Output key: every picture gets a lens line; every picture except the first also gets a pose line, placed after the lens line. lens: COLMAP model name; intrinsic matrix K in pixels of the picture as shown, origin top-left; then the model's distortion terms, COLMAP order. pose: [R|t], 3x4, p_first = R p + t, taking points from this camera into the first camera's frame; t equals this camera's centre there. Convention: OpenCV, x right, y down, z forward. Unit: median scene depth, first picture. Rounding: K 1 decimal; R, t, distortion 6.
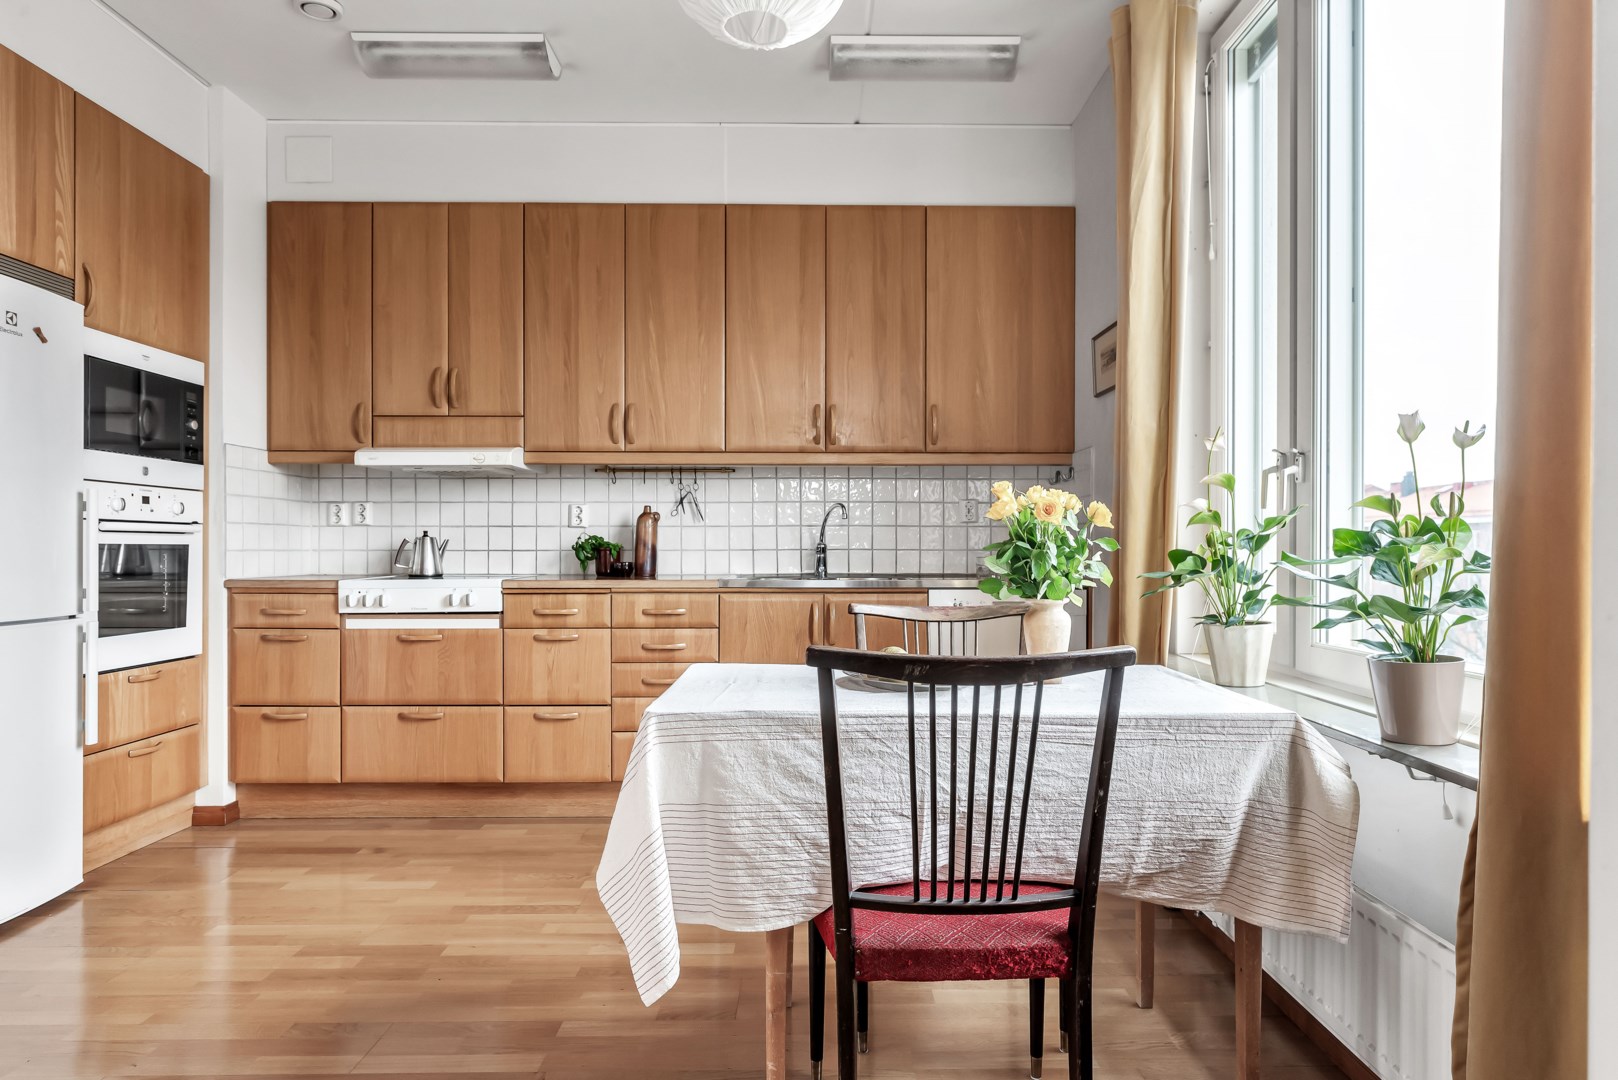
lens RADIAL K [[924.0, 0, 814.6], [0, 924.0, 548.3], [0, 0, 1]] dist [0.000875, -0.000213]
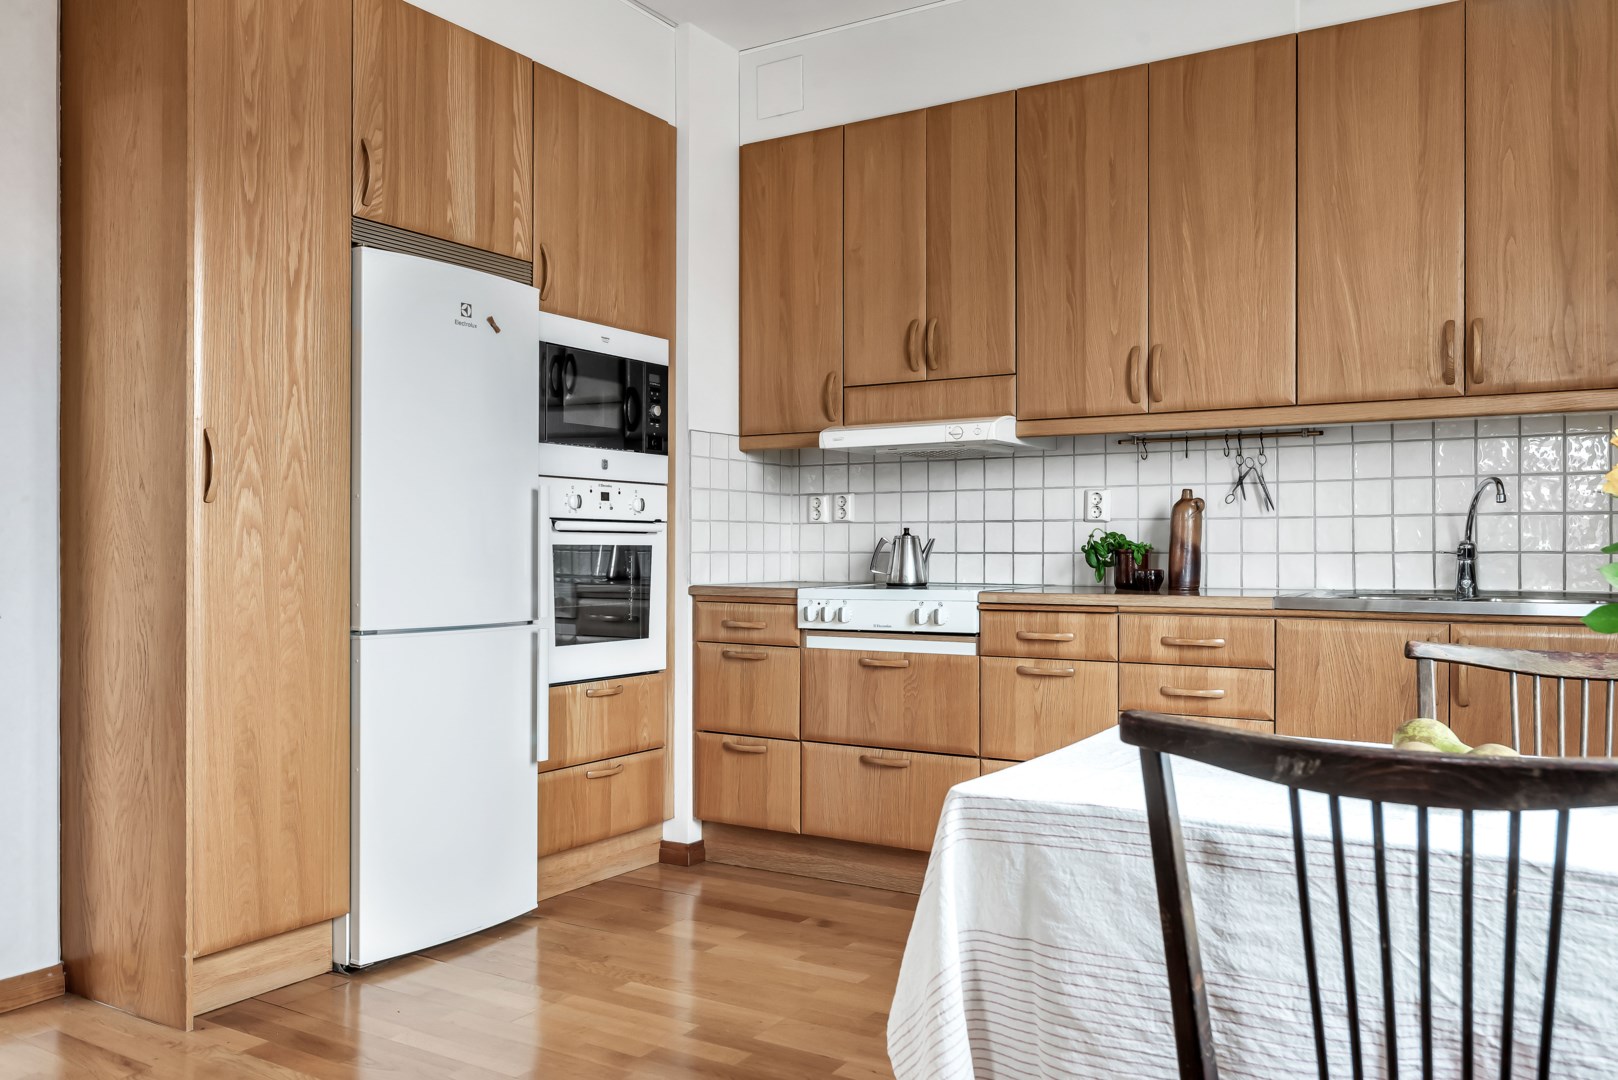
lens RADIAL K [[1232.9, 0, 849.8], [0, 1232.9, 548.8], [0, 0, 1]] dist [-0.000026, 0.000014]
pose [[0.854823, -0.000011, -0.518919, 0.096902], [-0.000667, 0.999999, -0.001120, 0.000290], [0.518919, 0.001304, 0.854822, 0.080555]]
